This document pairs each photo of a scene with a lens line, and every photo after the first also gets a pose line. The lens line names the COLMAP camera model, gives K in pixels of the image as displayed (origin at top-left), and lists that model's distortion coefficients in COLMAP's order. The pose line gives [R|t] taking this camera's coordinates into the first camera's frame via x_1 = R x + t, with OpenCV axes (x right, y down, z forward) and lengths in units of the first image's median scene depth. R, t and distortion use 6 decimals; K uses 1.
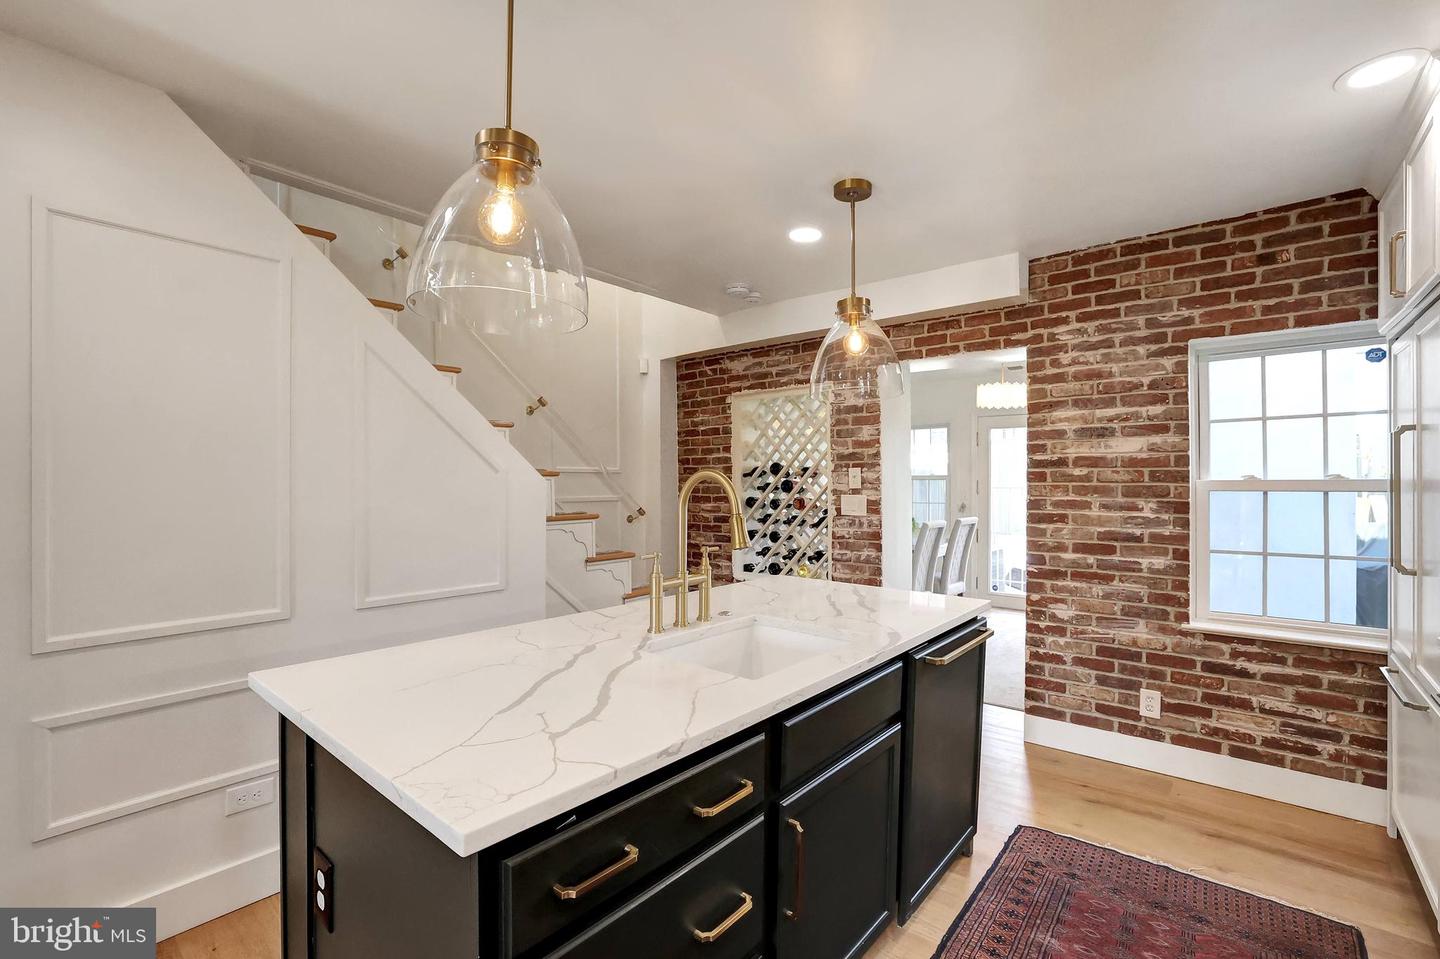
lens RADIAL K [[628.8, 0, 717.0], [0, 628.8, 480.2], [0, 0, 1]] dist [-0.029718, 0.004732]
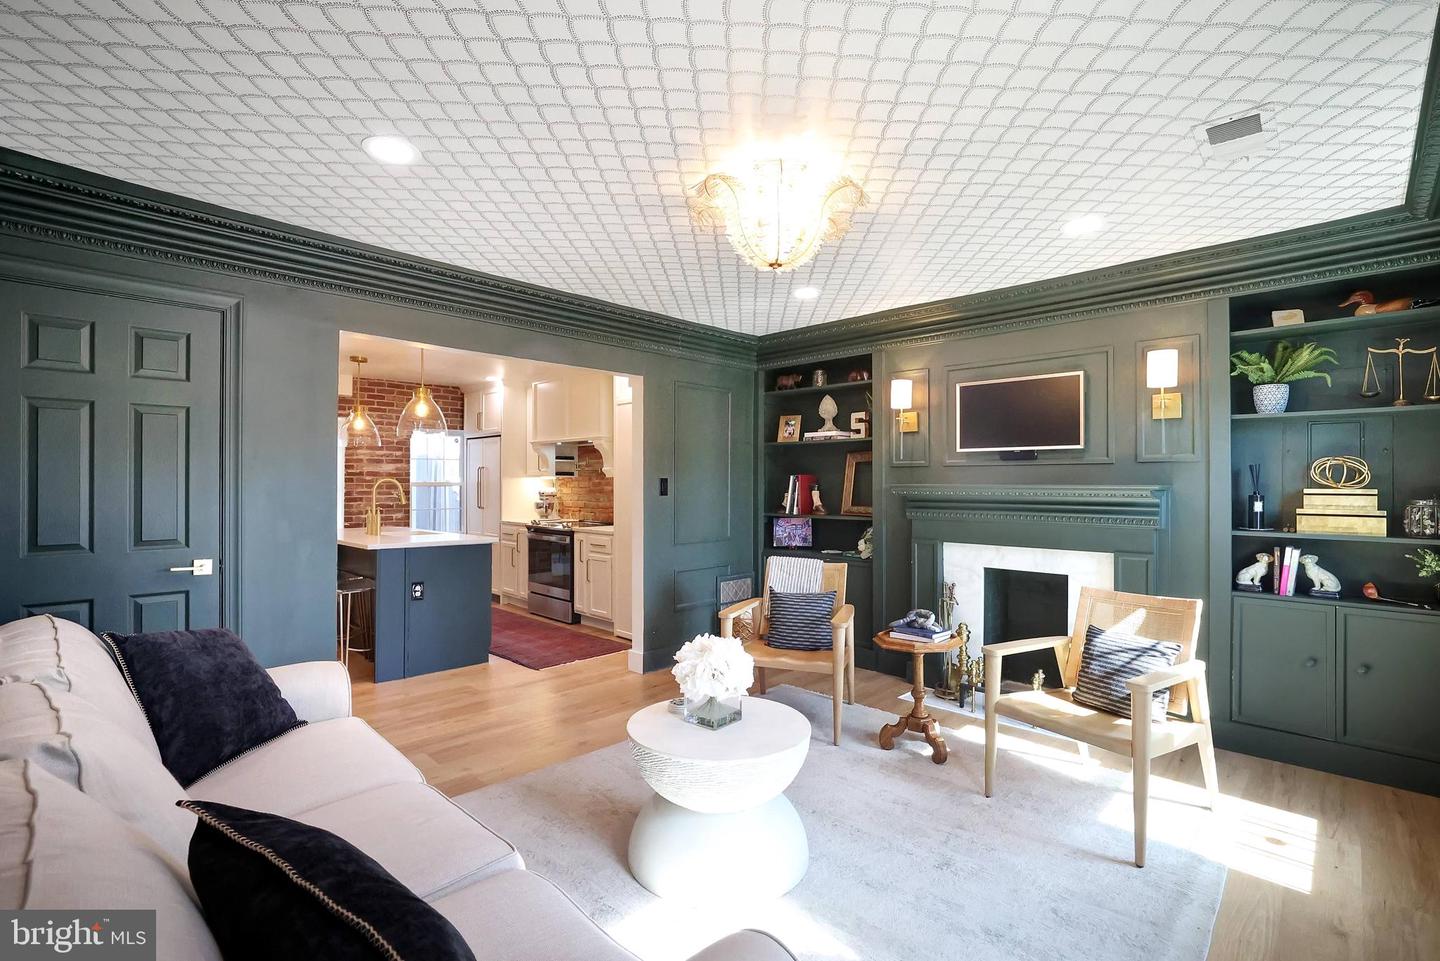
lens RADIAL K [[628.8, 0, 722.3], [0, 628.8, 480.3], [0, 0, 1]] dist [-0.029718, 0.004732]
pose [[0.037743, 0.002426, 0.999285, -1.600258], [0.000368, 0.999997, -0.002442, 0.000290], [-0.999287, 0.000460, 0.037742, -0.350272]]
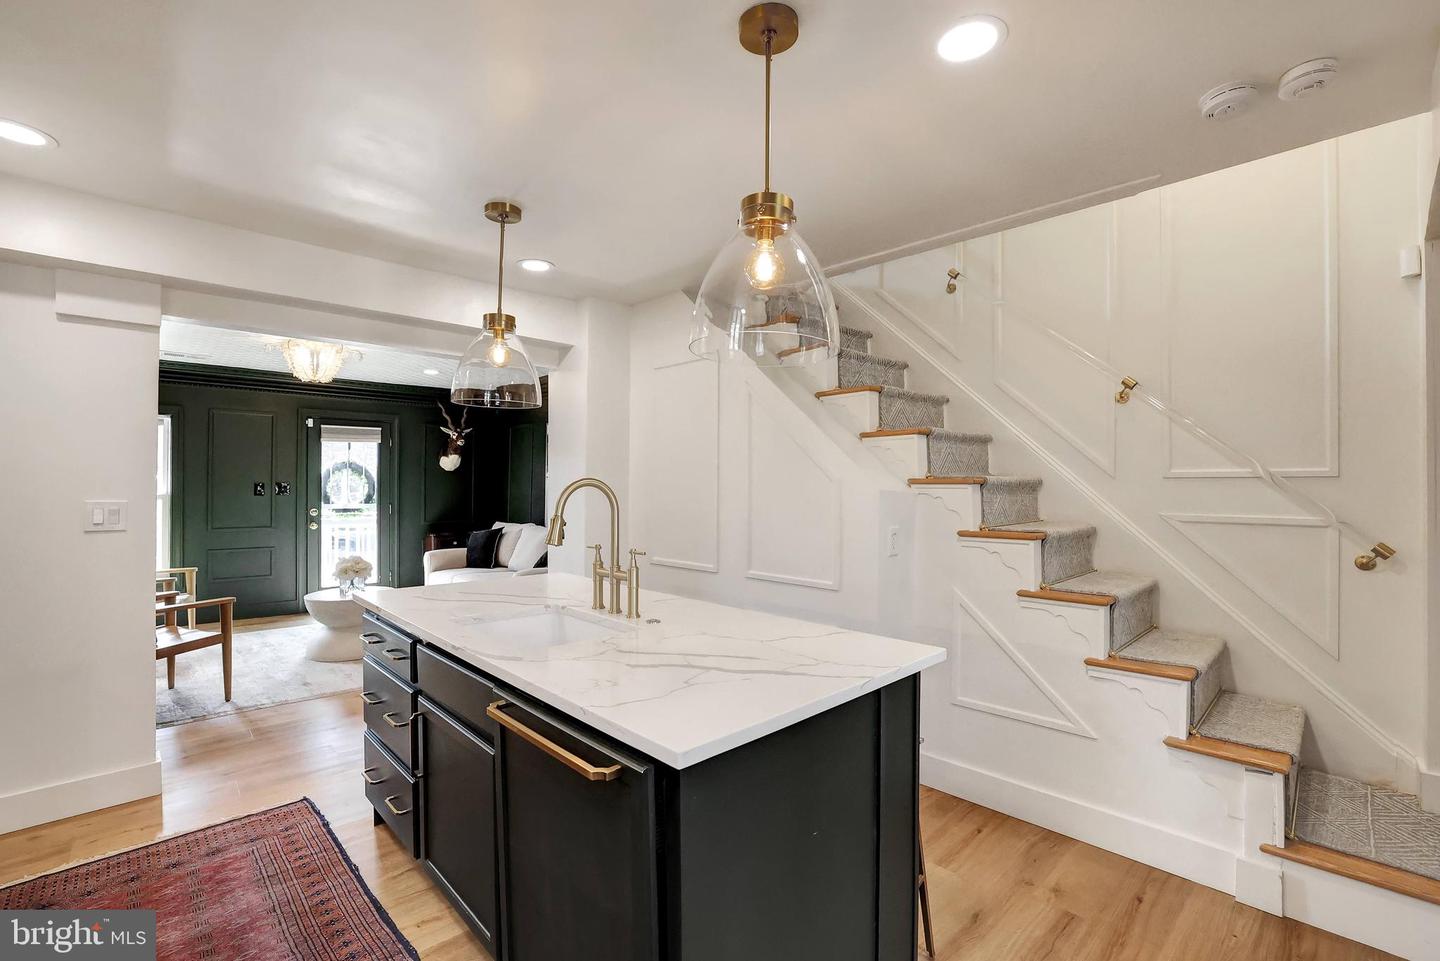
lens RADIAL K [[628.8, 0, 725.7], [0, 628.8, 488.1], [0, 0, 1]] dist [-0.029718, 0.004732]
pose [[-0.103798, 0.000674, -0.994598, 0.650533], [-0.004513, 0.999989, 0.001148, -0.000012], [0.994588, 0.004608, -0.103794, 0.805865]]
